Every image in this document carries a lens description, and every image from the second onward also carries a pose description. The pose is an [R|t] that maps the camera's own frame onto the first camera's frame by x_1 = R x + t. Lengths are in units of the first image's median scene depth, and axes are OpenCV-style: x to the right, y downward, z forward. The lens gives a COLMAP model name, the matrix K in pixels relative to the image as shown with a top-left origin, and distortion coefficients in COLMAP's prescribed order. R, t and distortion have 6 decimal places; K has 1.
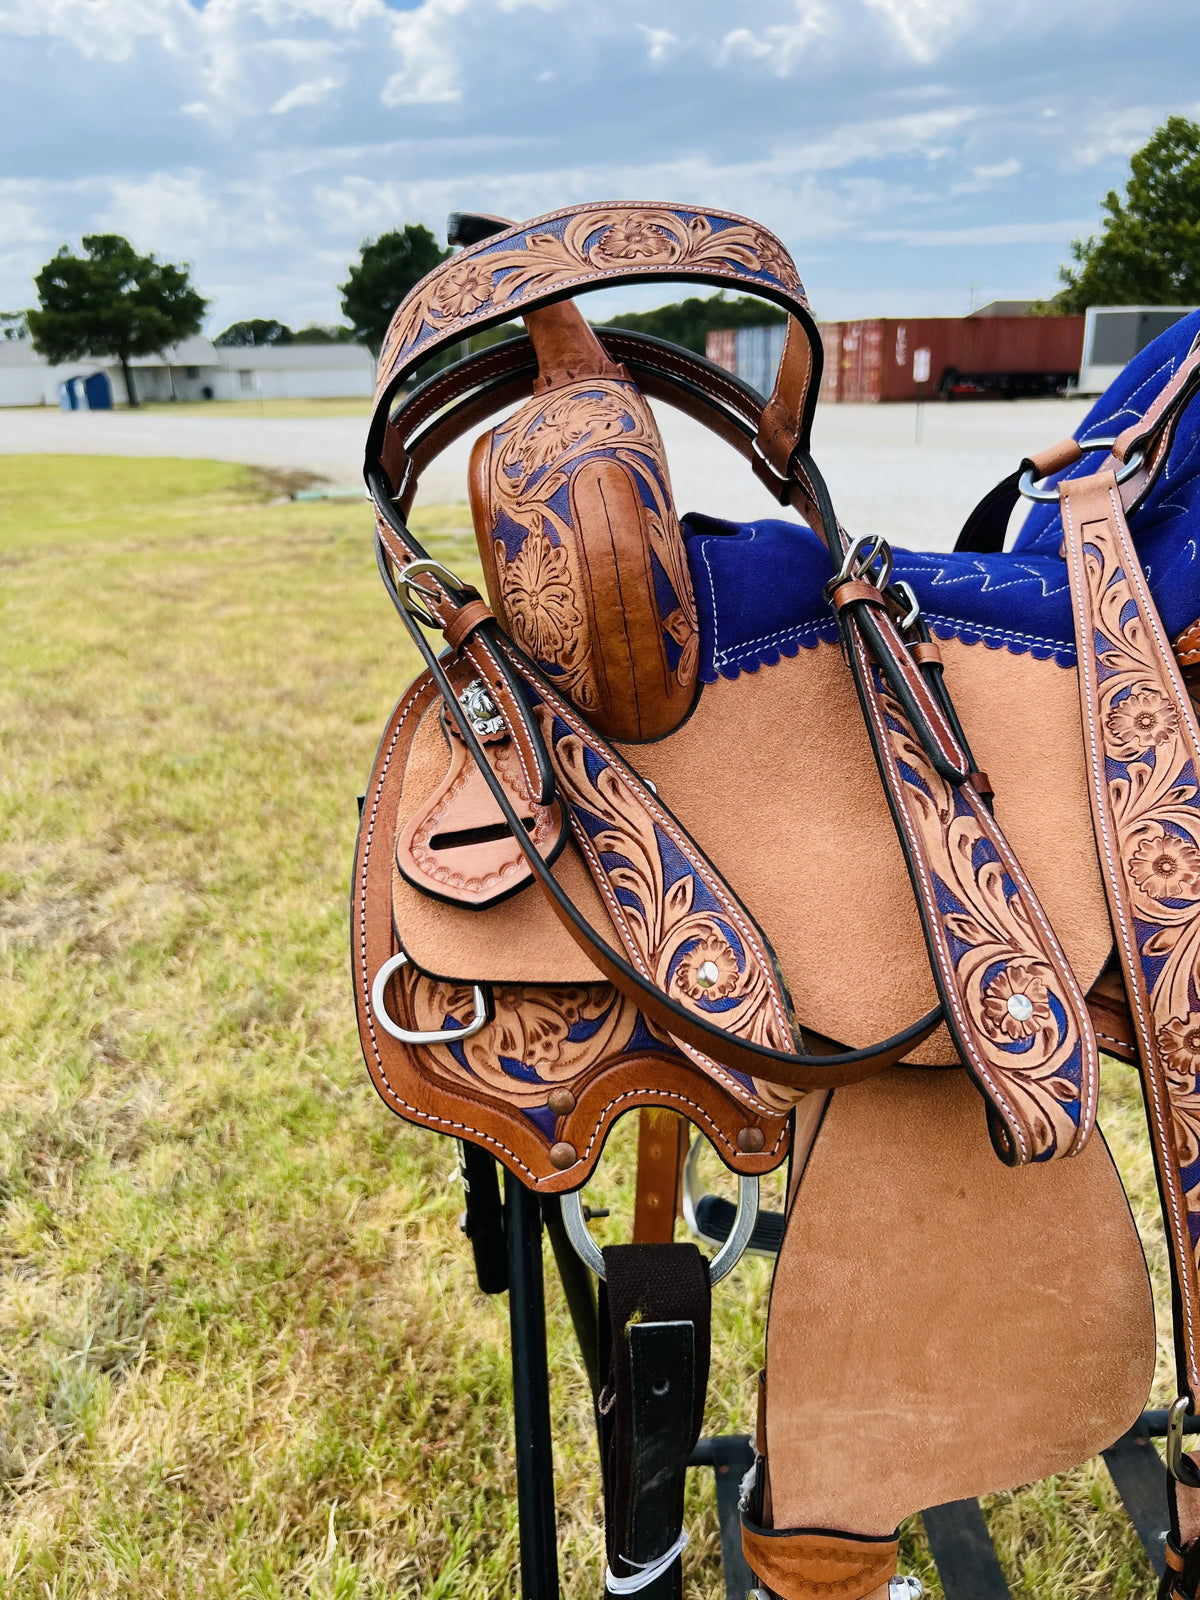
lens RADIAL K [[1202.8, 0, 597.9], [0, 1202.8, 802.0], [0, 0, 1]] dist [0.020904, -0.033393]
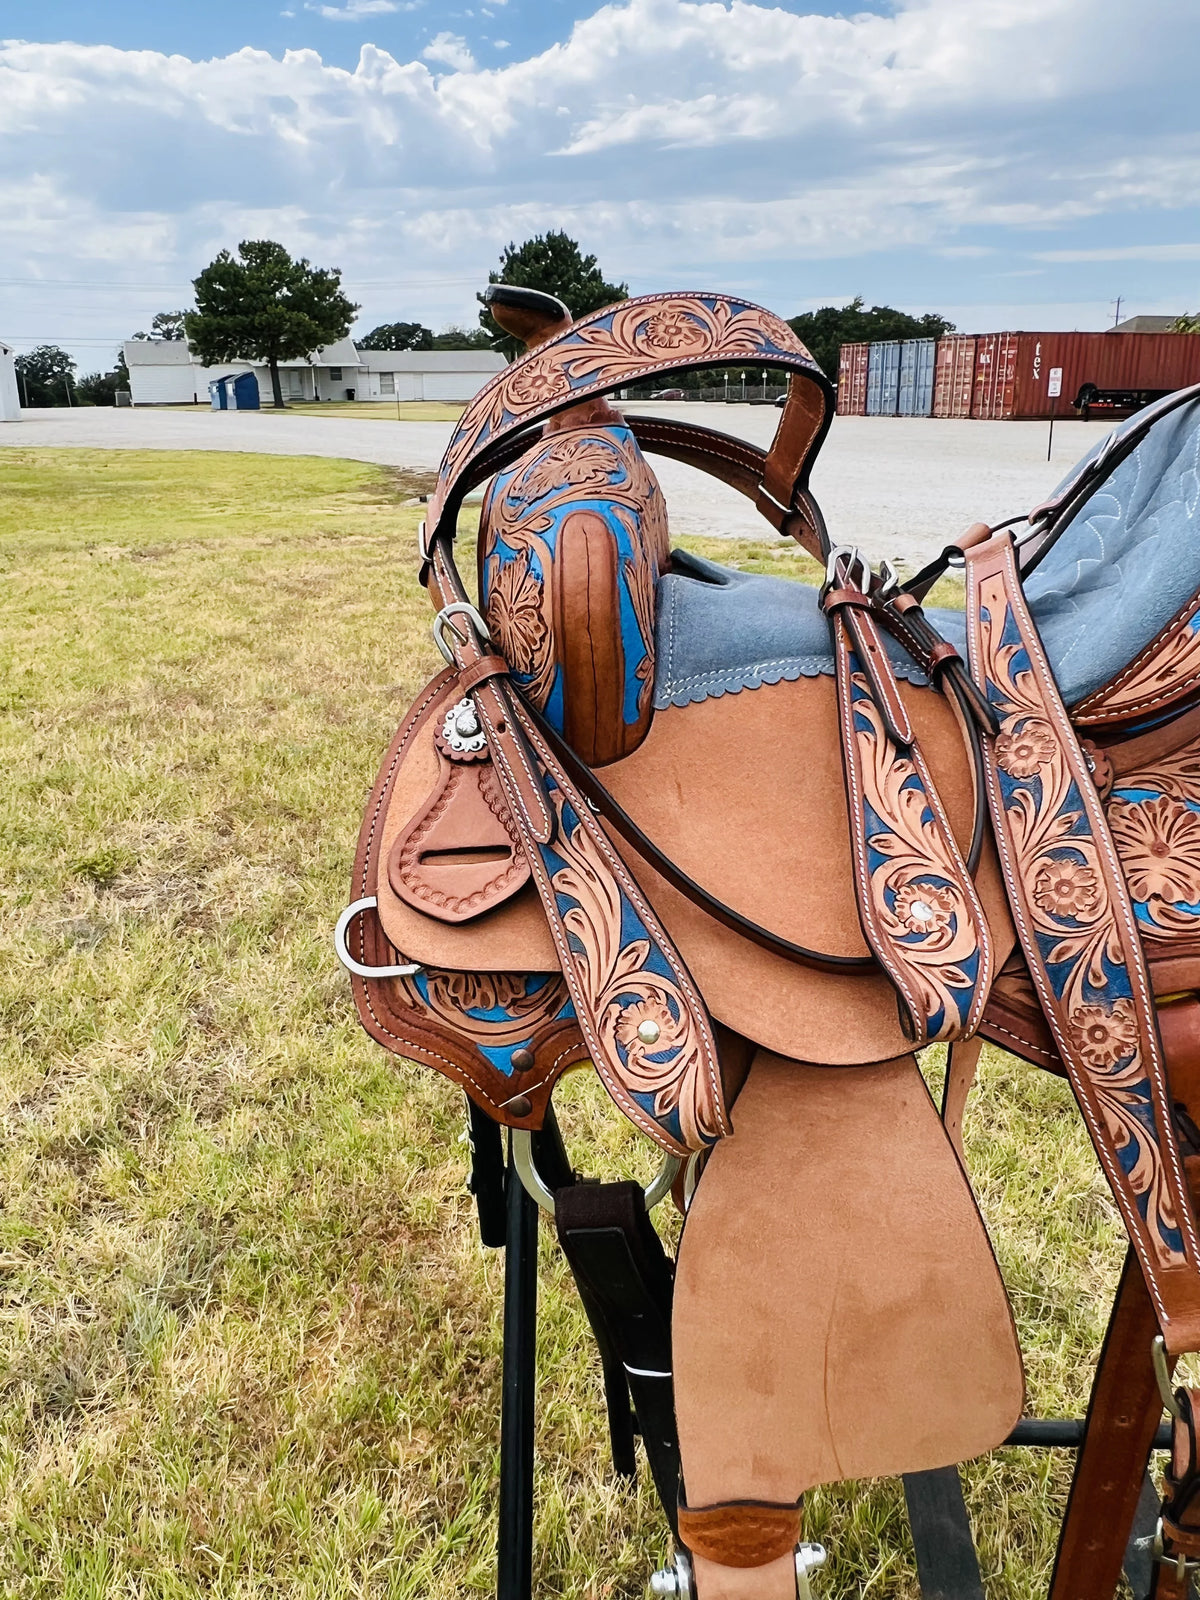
lens RADIAL K [[1199.4, 0, 616.4], [0, 1199.4, 791.9], [0, 0, 1]] dist [0.006977, -0.016520]
pose [[0.995714, 0.046010, -0.080224, 0.047062], [-0.046909, 0.998855, -0.009365, -0.002765], [0.079701, 0.013088, 0.996733, -0.047194]]
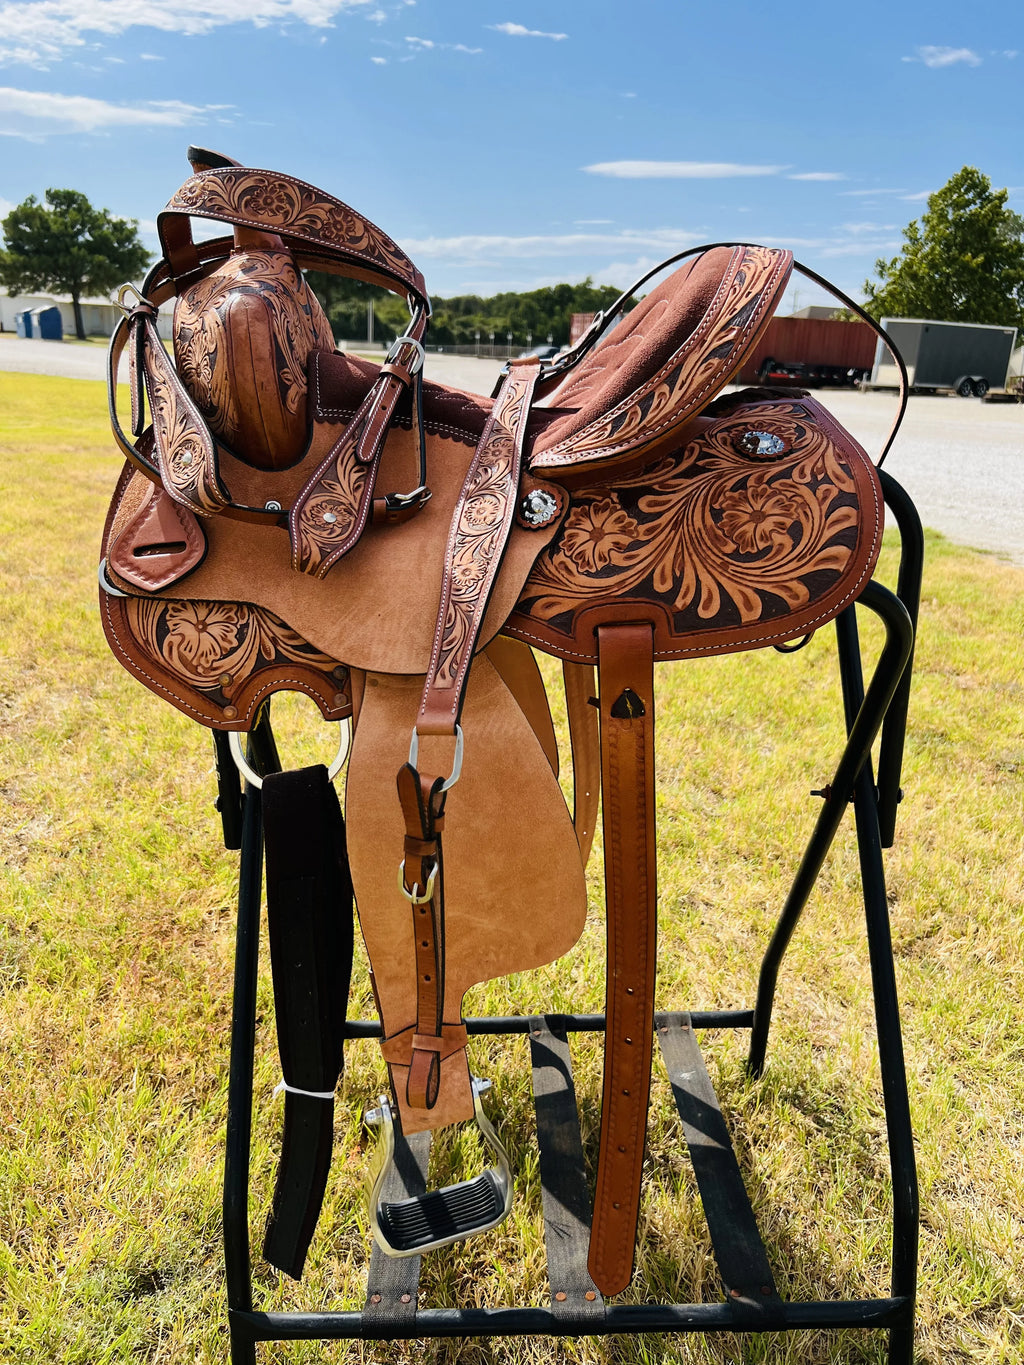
lens RADIAL K [[1022.5, 0, 514.7], [0, 1022.5, 684.9], [0, 0, 1]] dist [0.030867, -0.039635]
pose [[0.997031, 0.059376, 0.049036, 0.102357], [-0.058356, 0.998054, -0.021982, 0.098393], [-0.050246, 0.019055, 0.998555, -0.191425]]
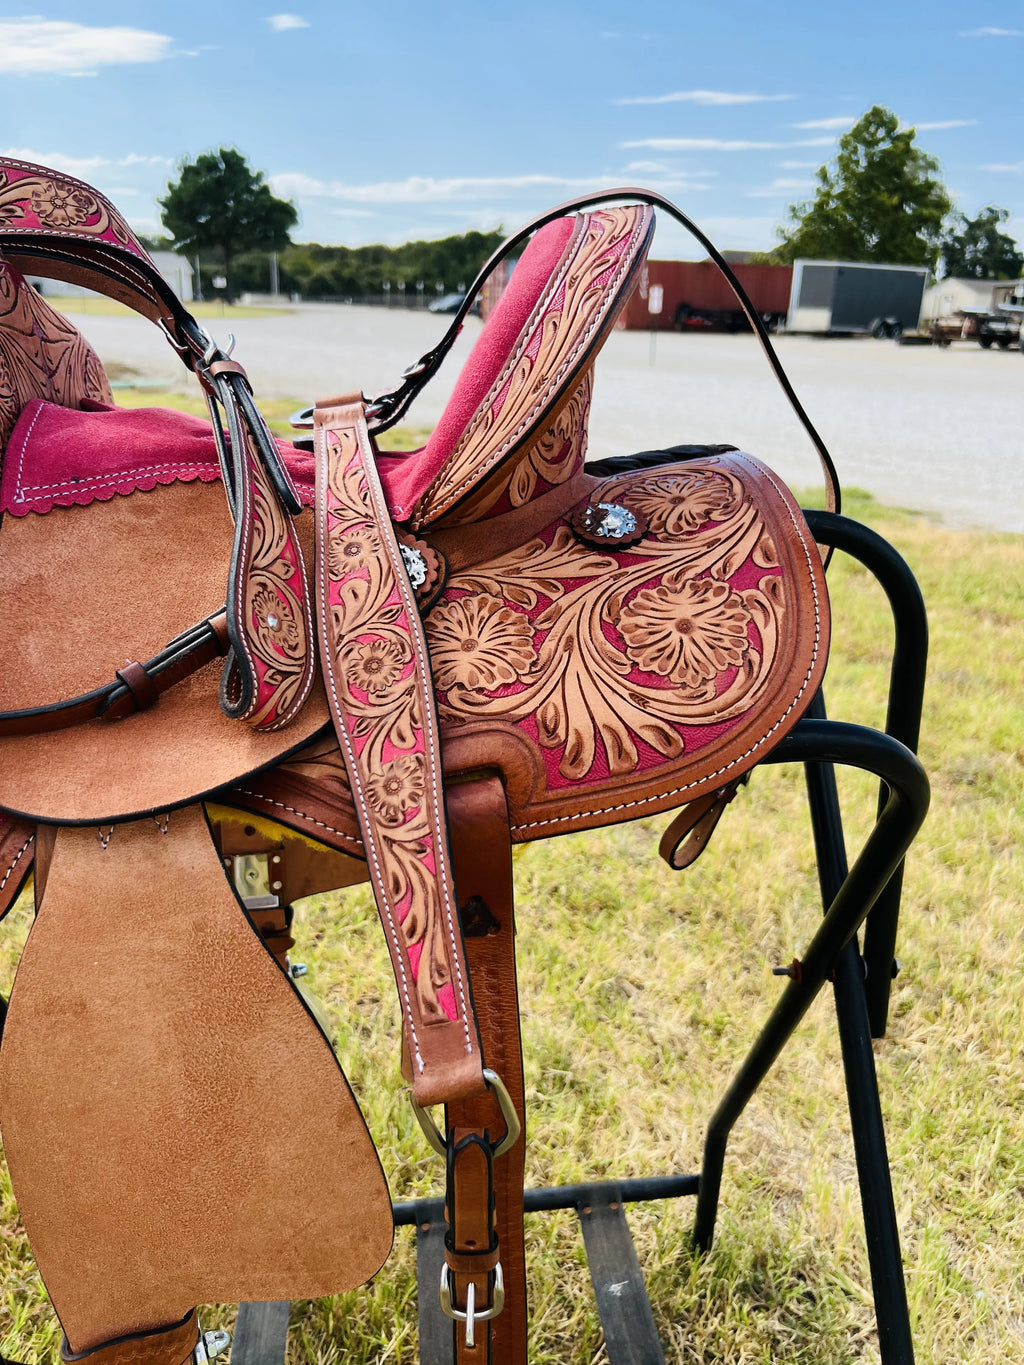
lens RADIAL K [[1025.5, 0, 506.1], [0, 1025.5, 684.5], [0, 0, 1]] dist [0.023629, -0.038262]
pose [[0.993644, 0.016077, 0.111411, 0.153267], [-0.018345, 0.999644, 0.019361, 0.000848], [-0.111060, -0.021282, 0.993586, 0.011559]]
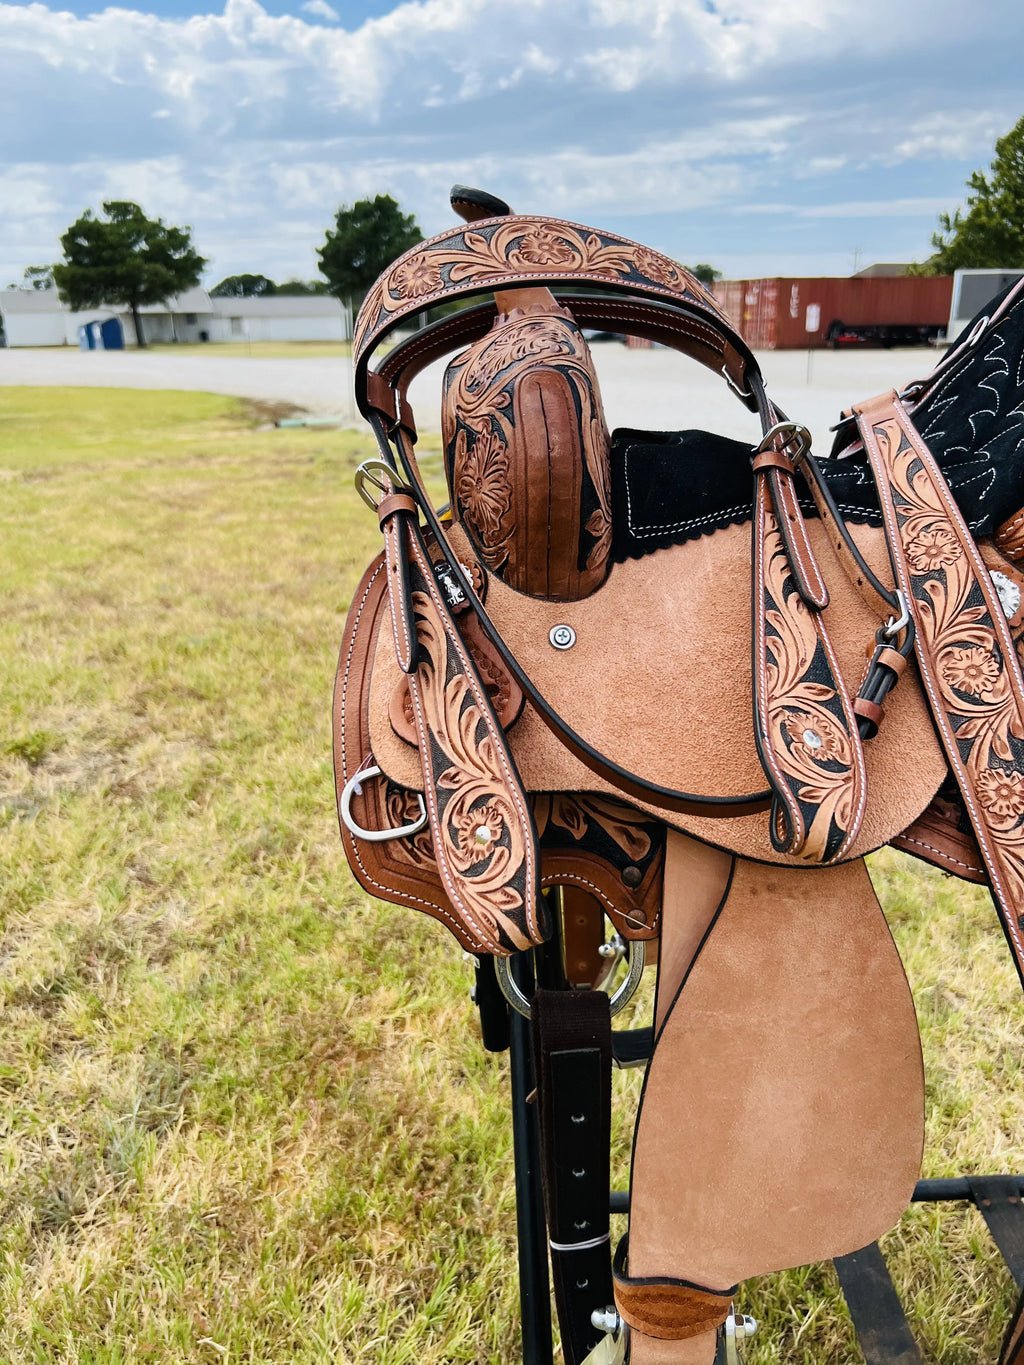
lens RADIAL K [[1026.1, 0, 510.2], [0, 1026.1, 684.2], [0, 0, 1]] dist [0.020904, -0.033393]
pose [[0.999739, 0.015056, -0.017196, -0.029439], [-0.015119, 0.999879, -0.003525, 0.016933], [0.017141, 0.003784, 0.999846, -0.027832]]
